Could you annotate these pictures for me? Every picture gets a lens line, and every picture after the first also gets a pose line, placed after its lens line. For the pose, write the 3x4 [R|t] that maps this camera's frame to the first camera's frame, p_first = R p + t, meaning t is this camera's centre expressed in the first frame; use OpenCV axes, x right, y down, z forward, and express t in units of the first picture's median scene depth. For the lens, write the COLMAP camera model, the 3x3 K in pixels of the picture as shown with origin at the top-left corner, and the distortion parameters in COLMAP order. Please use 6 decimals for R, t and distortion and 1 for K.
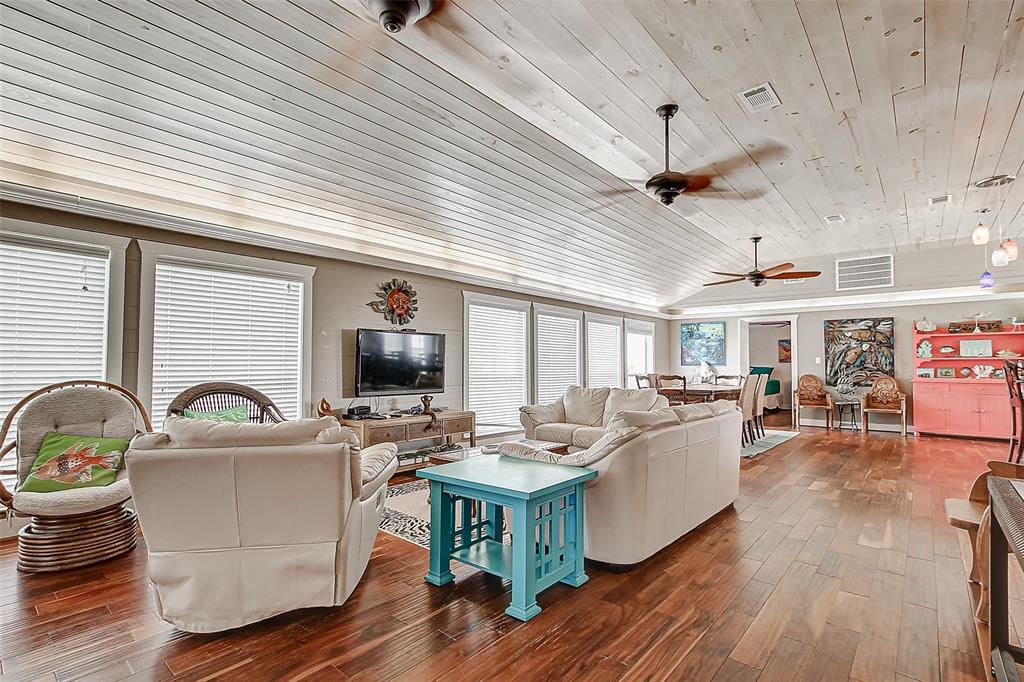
lens RADIAL K [[479.0, 0, 508.1], [0, 479.0, 351.2], [0, 0, 1]] dist [-0.009988, 0.004639]
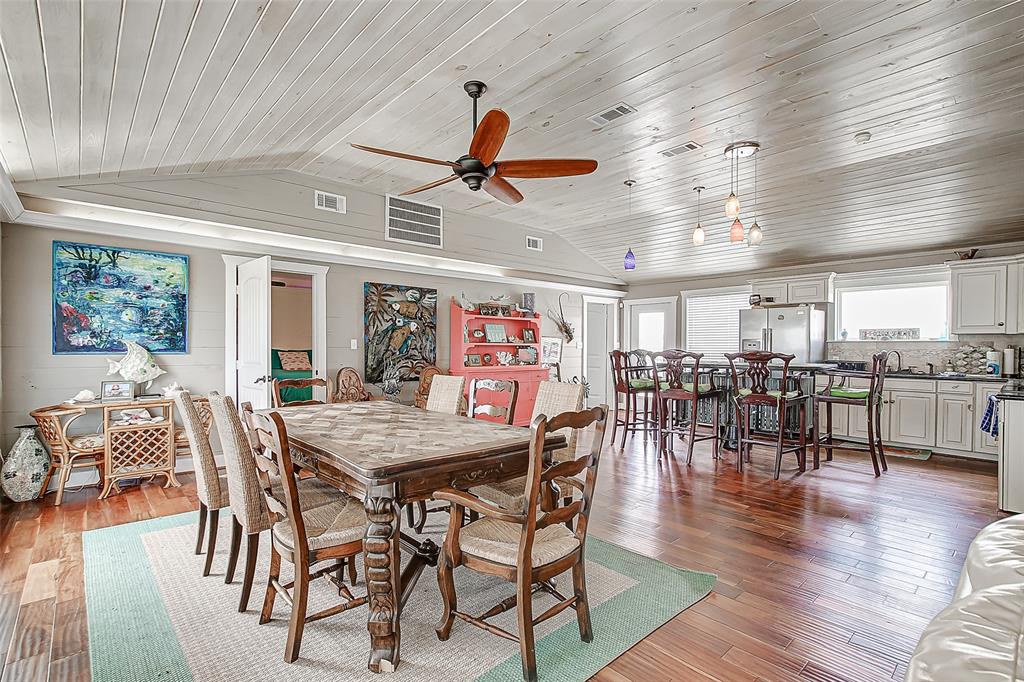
lens RADIAL K [[479.0, 0, 509.5], [0, 479.0, 350.7], [0, 0, 1]] dist [-0.009988, 0.004639]
pose [[0.123304, -0.011704, 0.992300, 0.050282], [-0.037548, 0.999159, 0.016450, 0.010775], [-0.991658, -0.039287, 0.122761, 0.793699]]
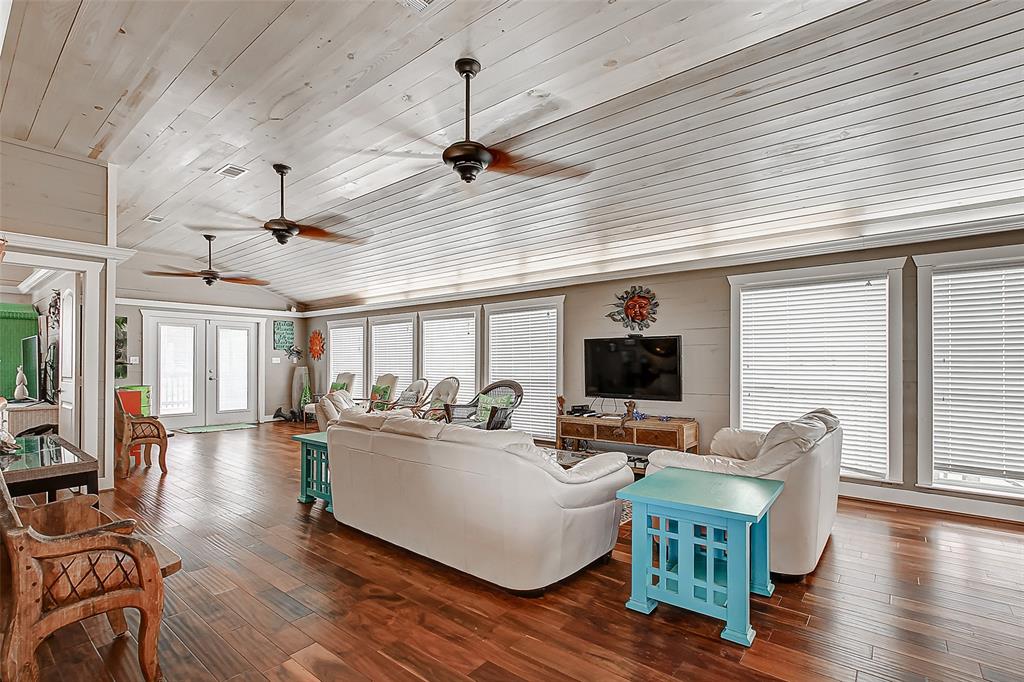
lens RADIAL K [[479.0, 0, 510.1], [0, 479.0, 362.4], [0, 0, 1]] dist [-0.009988, 0.004639]
pose [[0.027854, -0.006740, -0.999589, 0.516374], [0.032314, 0.999461, -0.005838, 0.006404], [0.999090, -0.032138, 0.028057, 0.460059]]
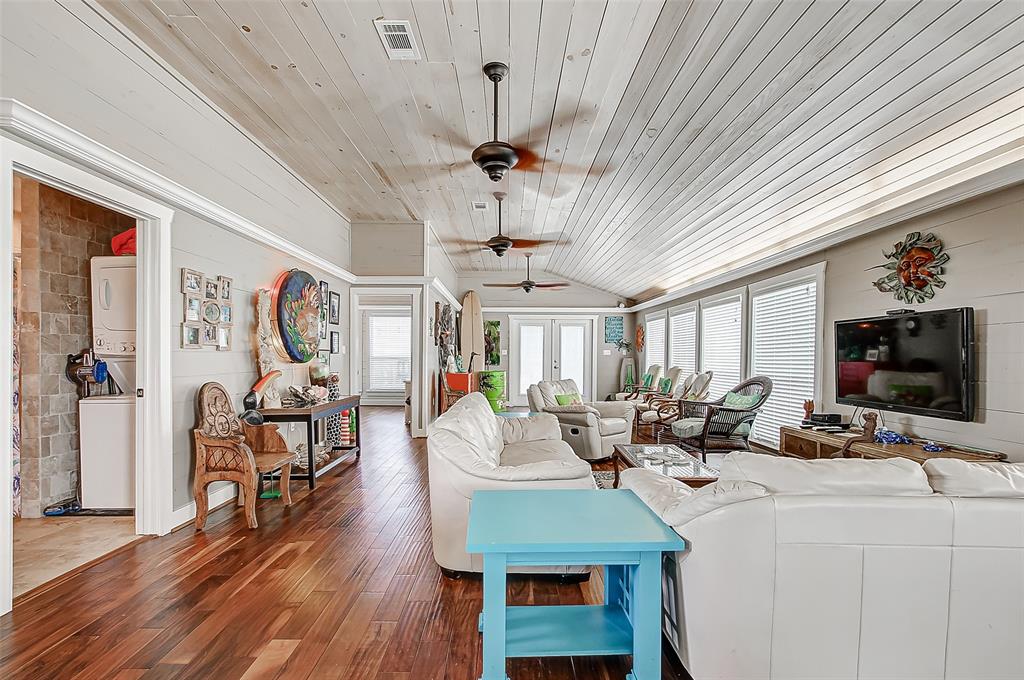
lens RADIAL K [[479.0, 0, 508.8], [0, 479.0, 363.9], [0, 0, 1]] dist [-0.009988, 0.004639]
pose [[-0.750051, 0.003882, -0.661369, 0.396248], [0.012364, 0.999890, -0.008153, 0.015673], [0.661265, -0.014293, -0.750016, 0.736227]]
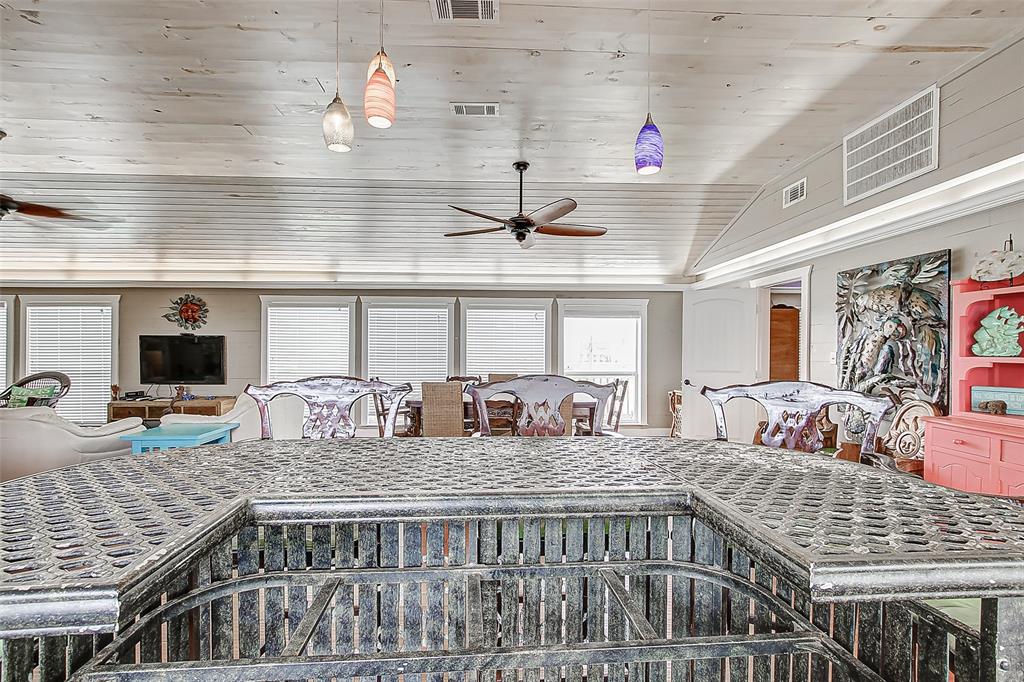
lens RADIAL K [[479.0, 0, 509.3], [0, 479.0, 353.2], [0, 0, 1]] dist [-0.009988, 0.004639]
pose [[0.689716, 0.004617, -0.724065, 0.853472], [0.021499, 0.999408, 0.026852, -0.005826], [0.723761, -0.034087, 0.689209, 0.483392]]
